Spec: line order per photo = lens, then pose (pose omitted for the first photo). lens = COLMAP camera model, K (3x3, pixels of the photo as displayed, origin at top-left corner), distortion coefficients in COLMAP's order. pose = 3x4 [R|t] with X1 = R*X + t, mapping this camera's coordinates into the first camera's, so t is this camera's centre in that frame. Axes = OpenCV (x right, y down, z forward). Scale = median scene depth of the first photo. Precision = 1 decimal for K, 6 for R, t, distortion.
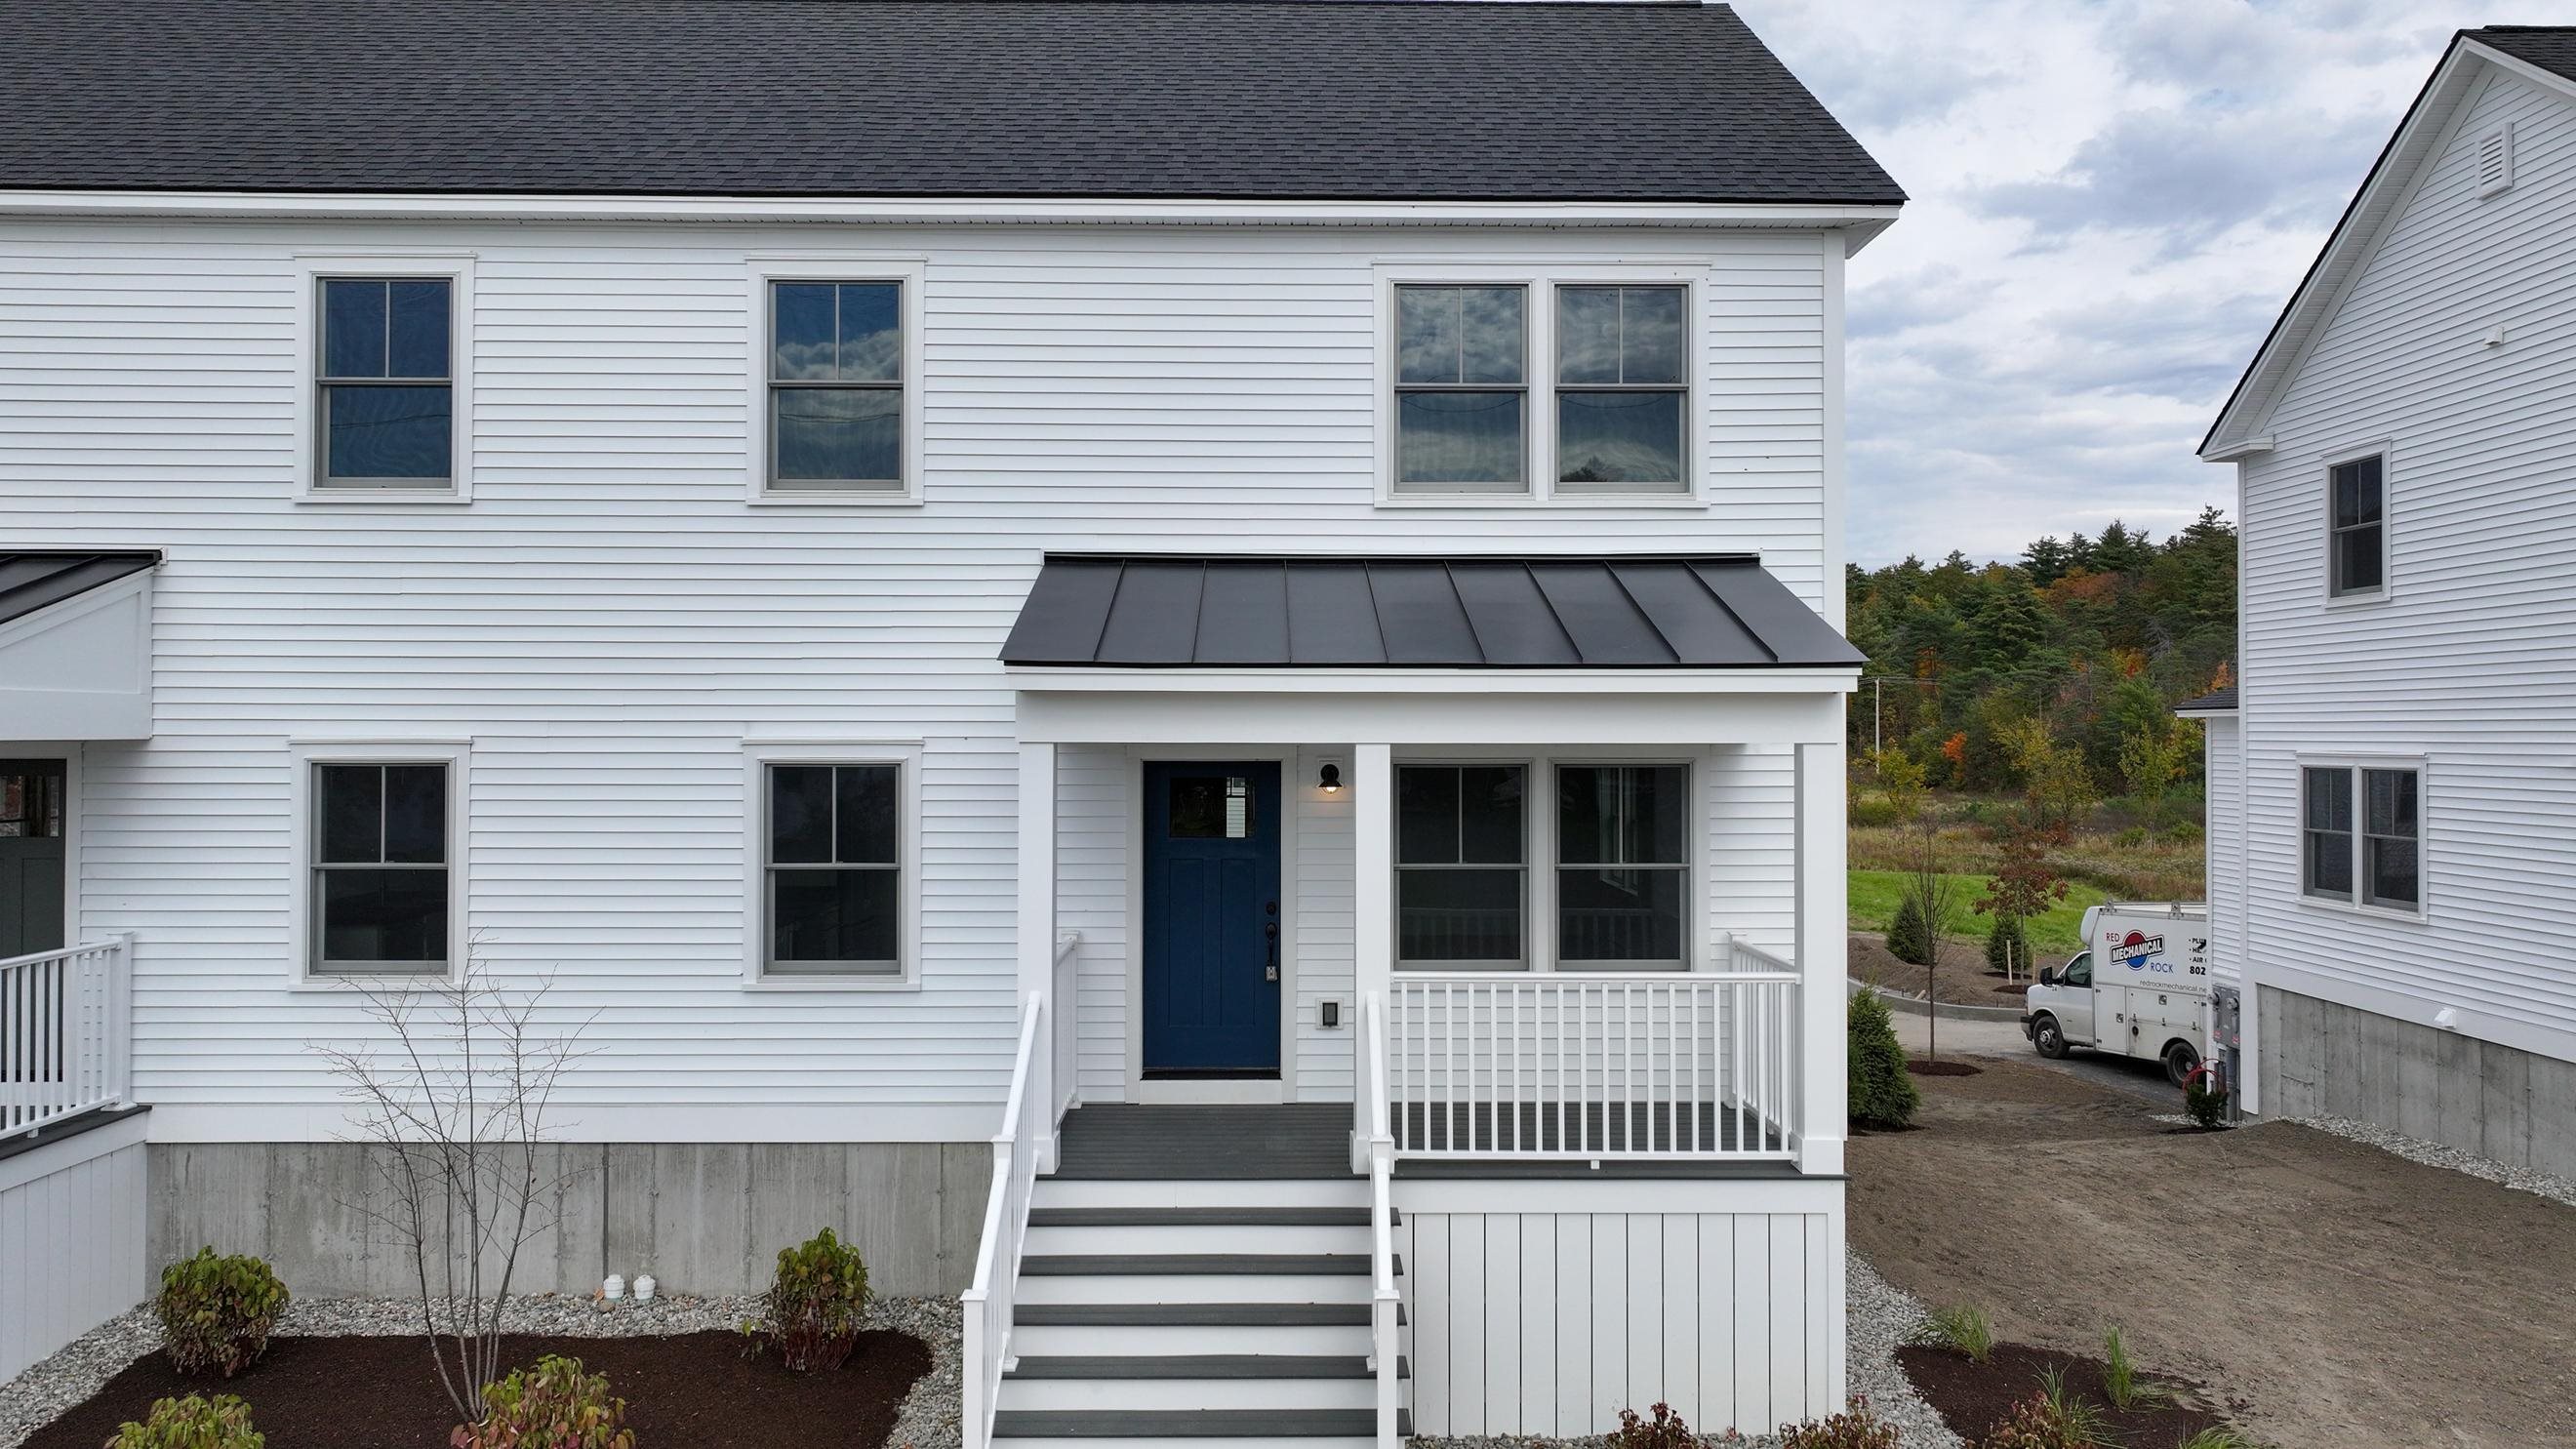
lens RADIAL K [[1829.1, 0, 1288.0], [0, 1829.1, 724.5], [0, 0, 1]] dist [-0.023127, 0.037956]
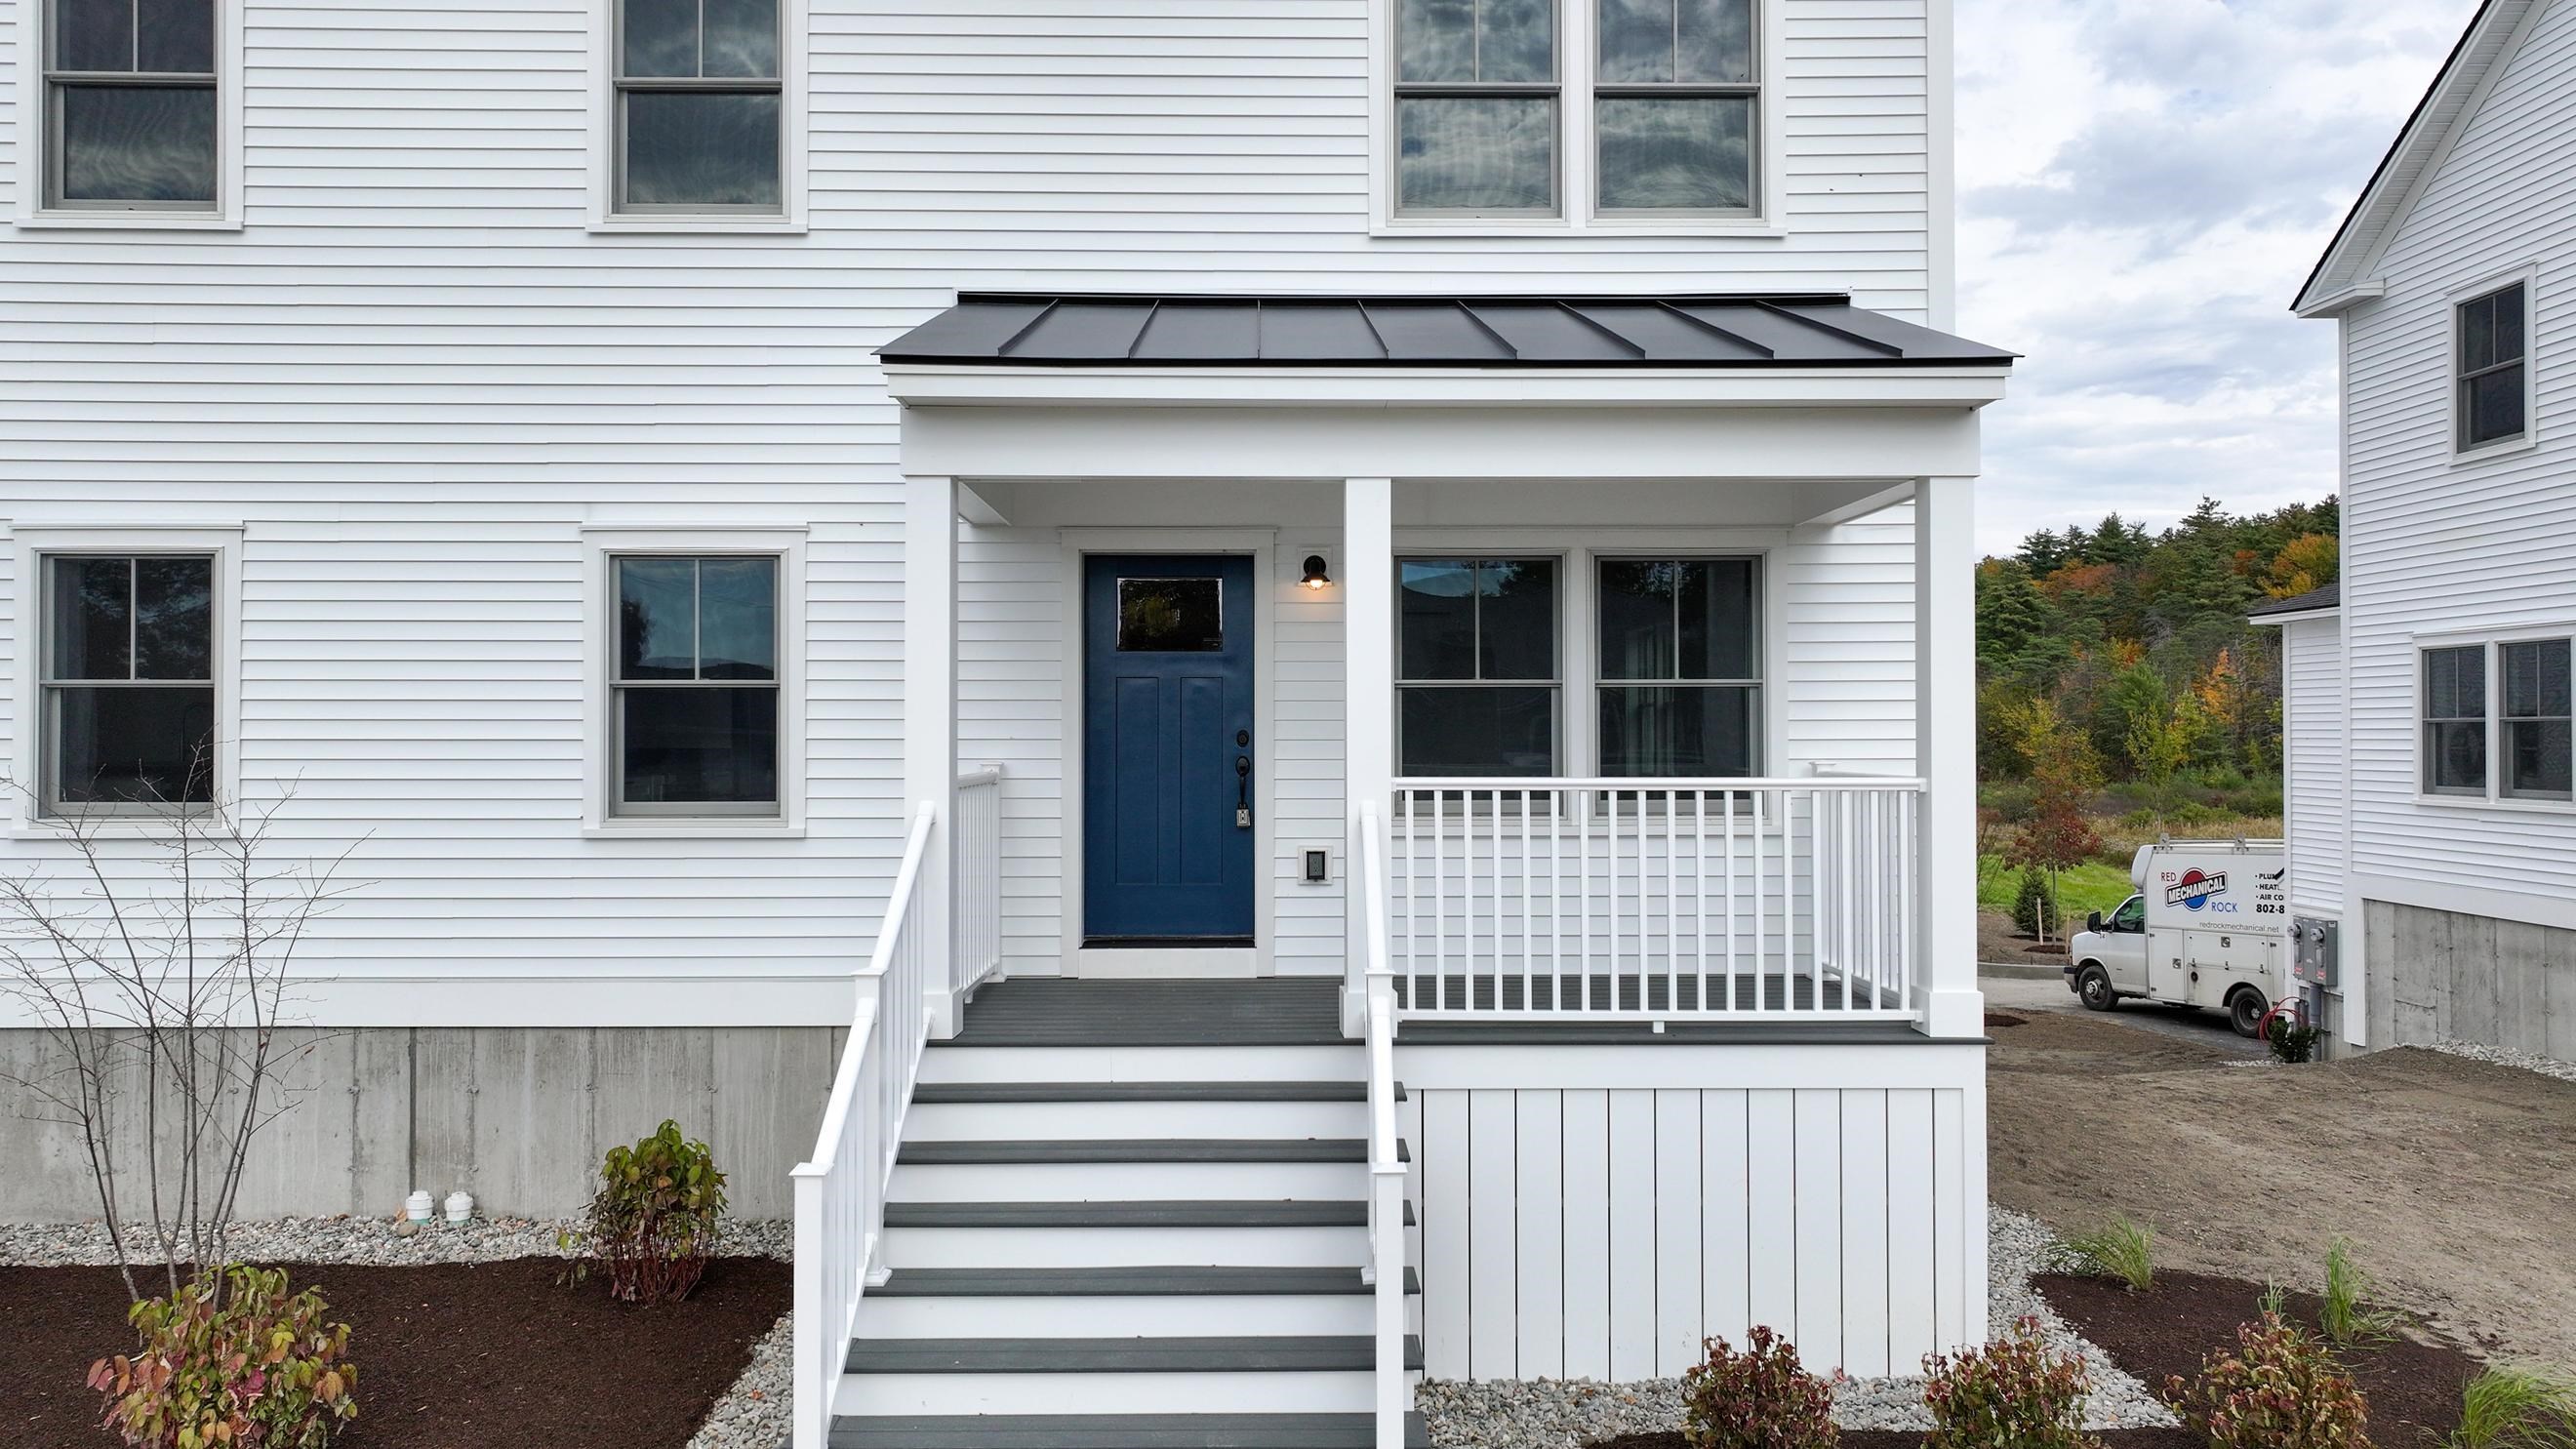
lens RADIAL K [[1829.1, 0, 1288.0], [0, 1829.1, 724.5], [0, 0, 1]] dist [-0.023127, 0.037956]
pose [[0.999995, -0.001949, 0.002406, 0.009094], [0.001944, 0.999996, 0.002057, 0.095201], [-0.002410, -0.002052, 0.999995, 0.198071]]
